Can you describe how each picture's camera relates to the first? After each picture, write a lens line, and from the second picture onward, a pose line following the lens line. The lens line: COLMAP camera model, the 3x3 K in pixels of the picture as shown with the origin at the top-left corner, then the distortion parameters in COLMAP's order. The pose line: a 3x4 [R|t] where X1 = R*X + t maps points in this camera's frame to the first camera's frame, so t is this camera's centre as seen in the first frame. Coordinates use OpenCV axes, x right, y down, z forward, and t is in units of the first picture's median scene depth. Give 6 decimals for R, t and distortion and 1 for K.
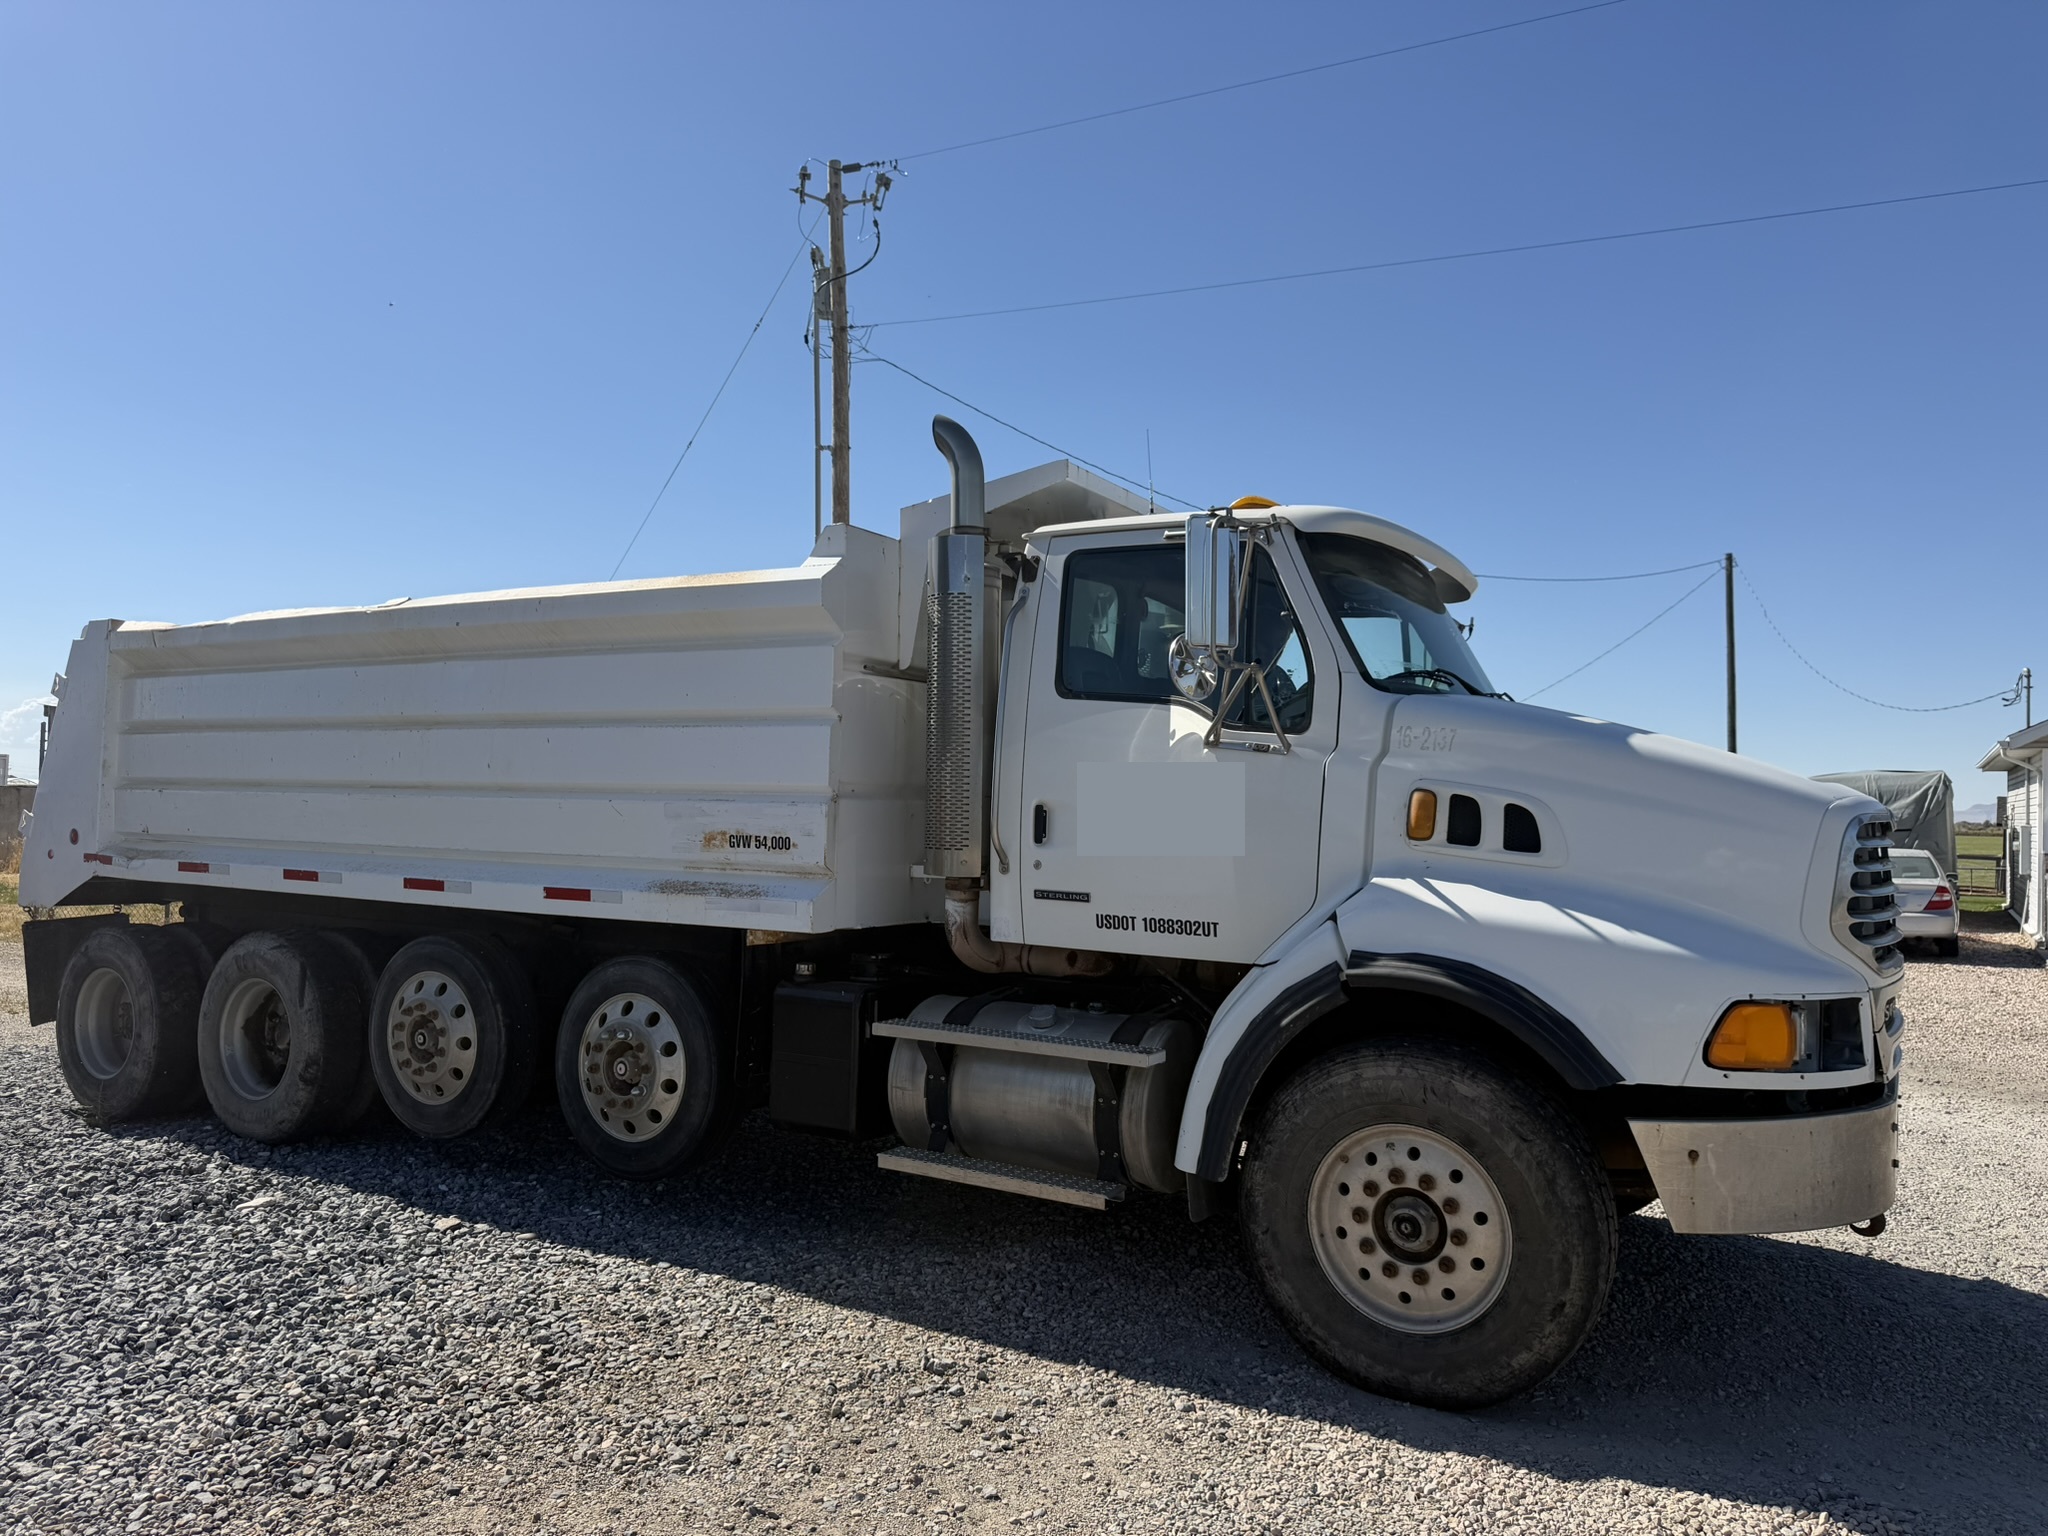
lens RADIAL K [[1566.1, 0, 1020.7], [0, 1566.1, 732.8], [0, 0, 1]] dist [0.022793, -0.010981]
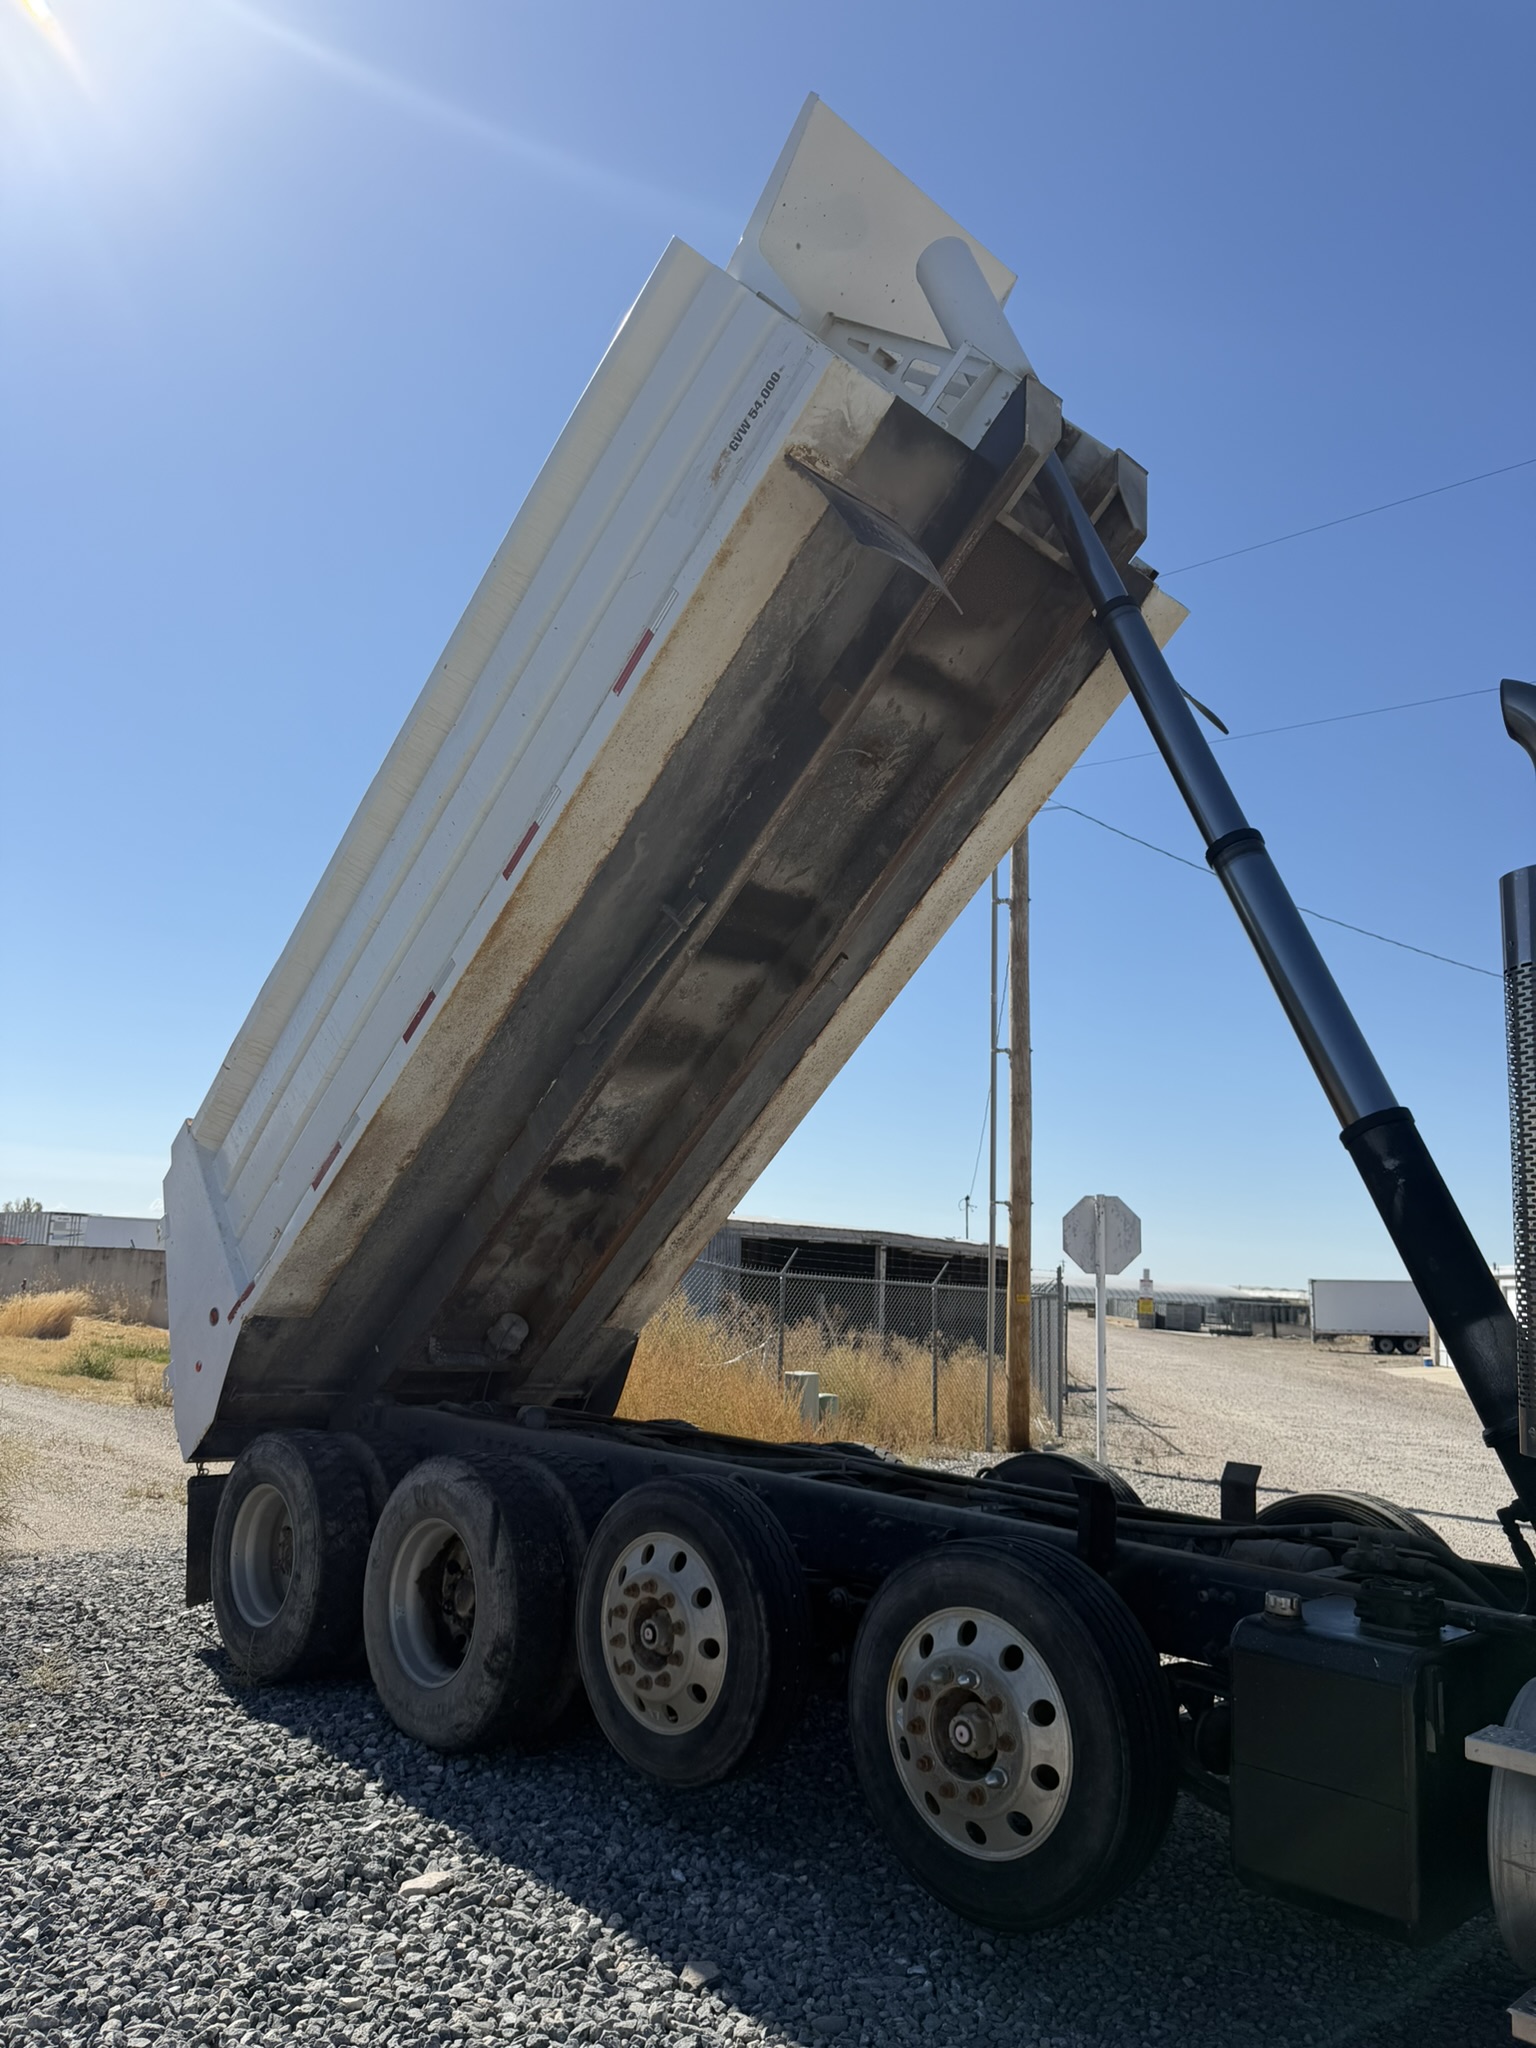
lens RADIAL K [[1530.1, 0, 765.1], [0, 1530.1, 999.5], [0, 0, 1]] dist [0.144240, -0.217986]
pose [[0.970916, -0.015678, -0.238906, -0.174118], [-0.017468, 0.990556, -0.135994, 0.006576], [0.238782, 0.136212, 0.961473, 0.327945]]
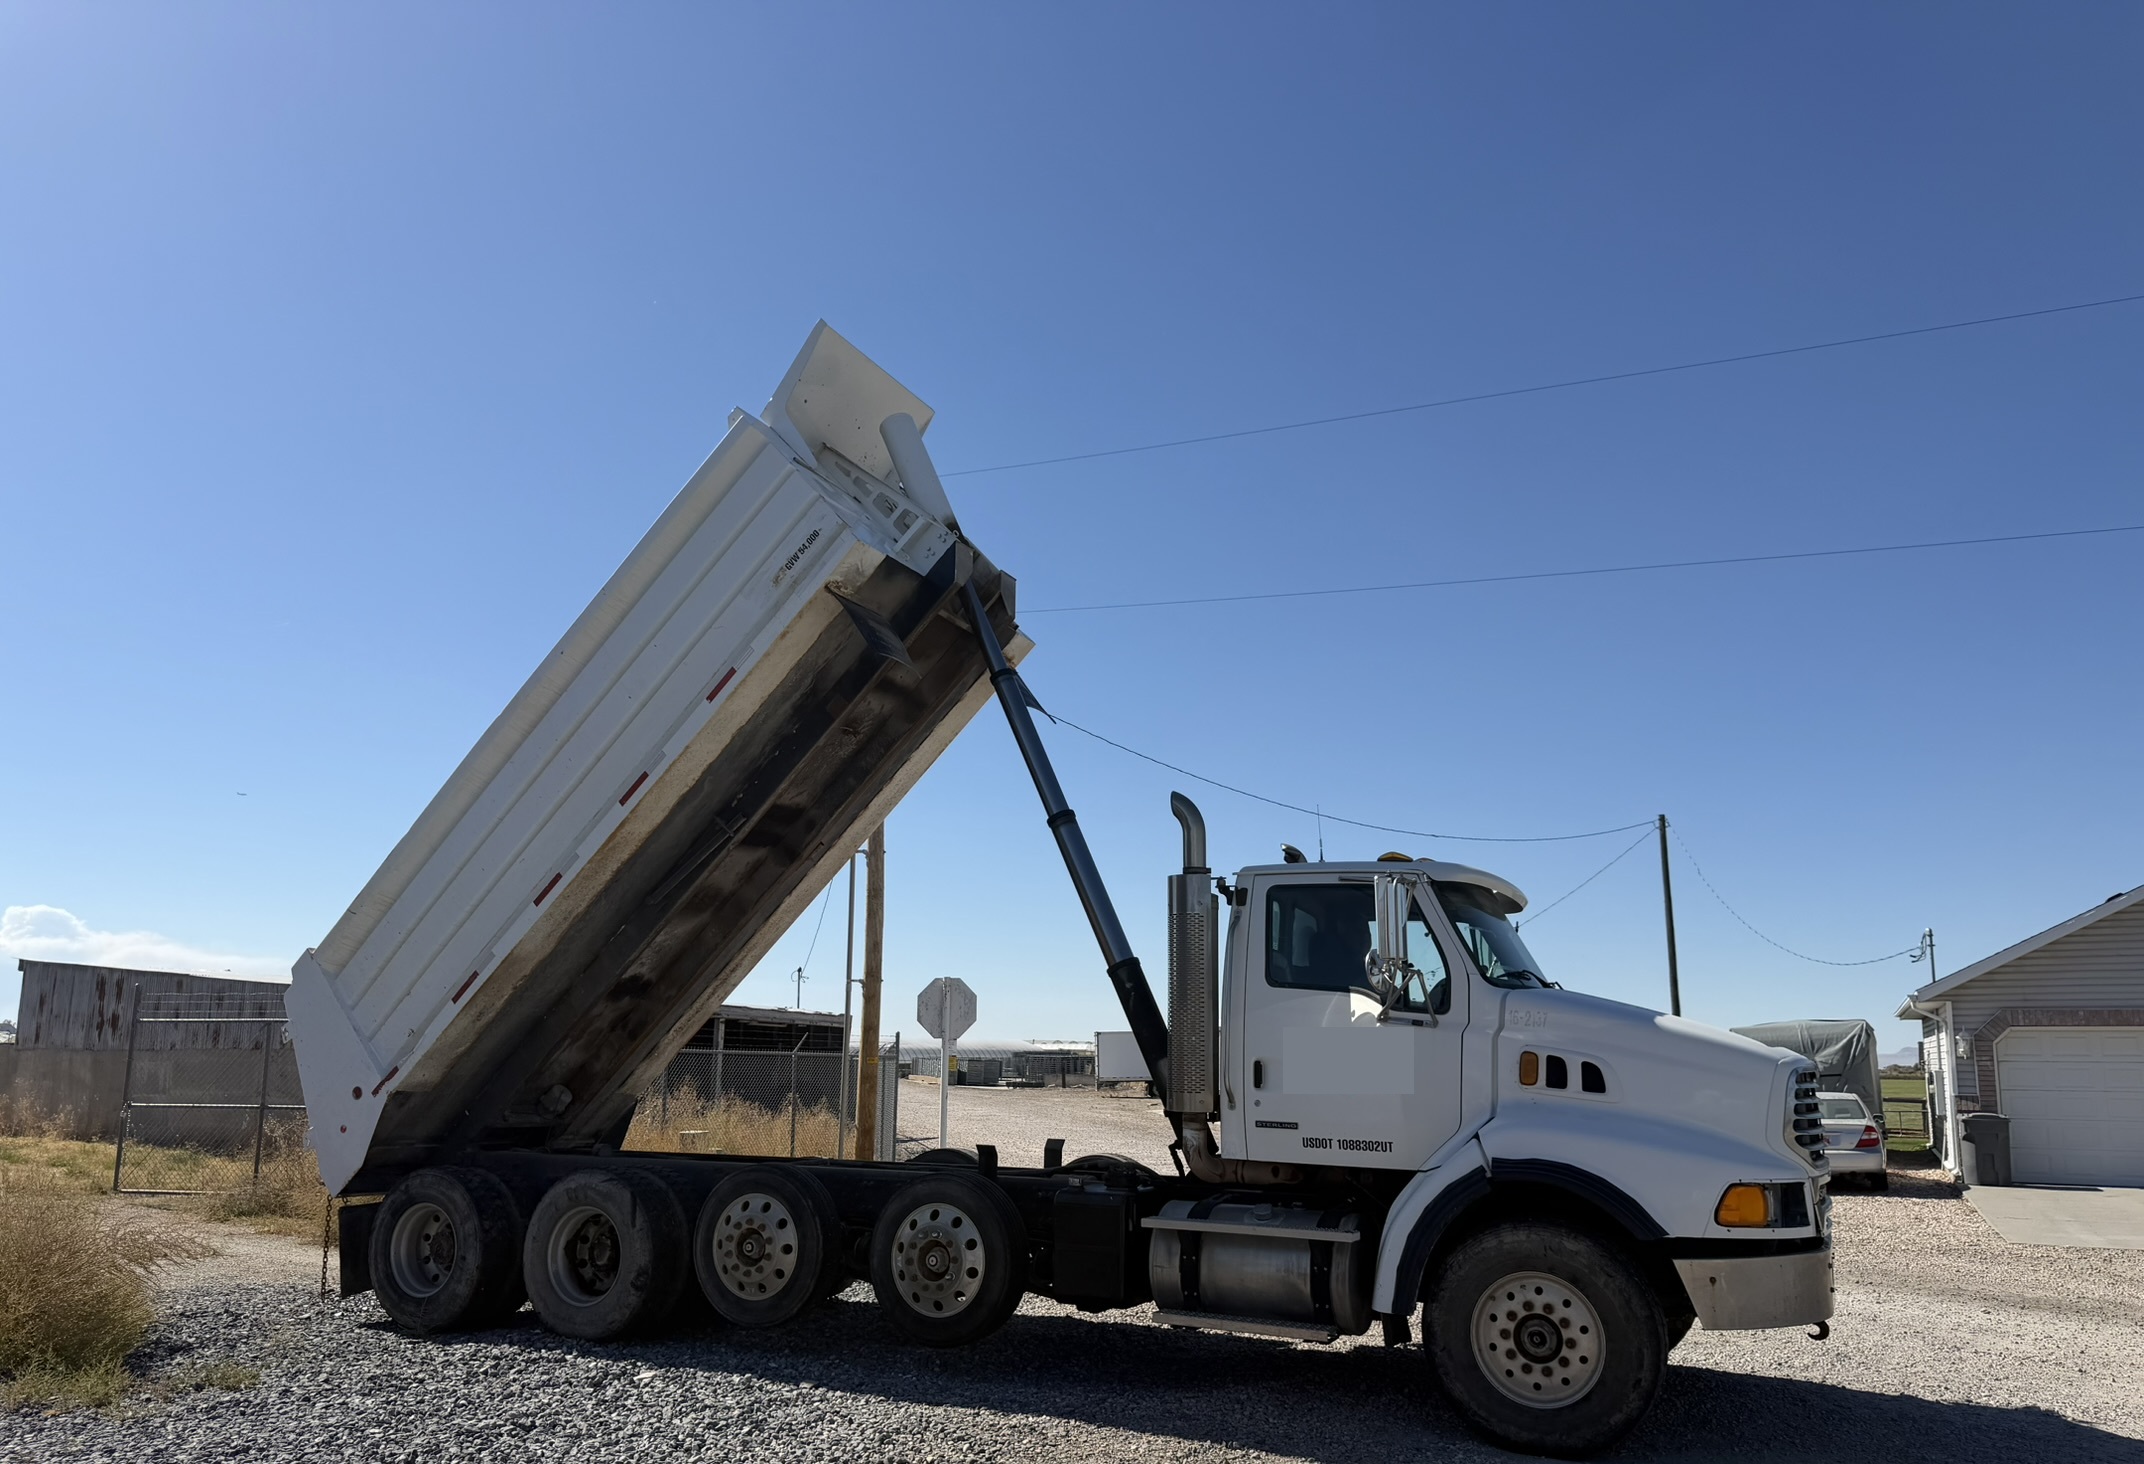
lens RADIAL K [[1598.5, 0, 1072.0], [0, 1598.5, 732.0], [0, 0, 1]] dist [0.114956, -0.221625]
pose [[0.997058, 0.008539, 0.076175, -0.241704], [0.002982, 0.988703, -0.149857, -0.029586], [-0.076594, 0.149643, 0.985769, -0.454556]]
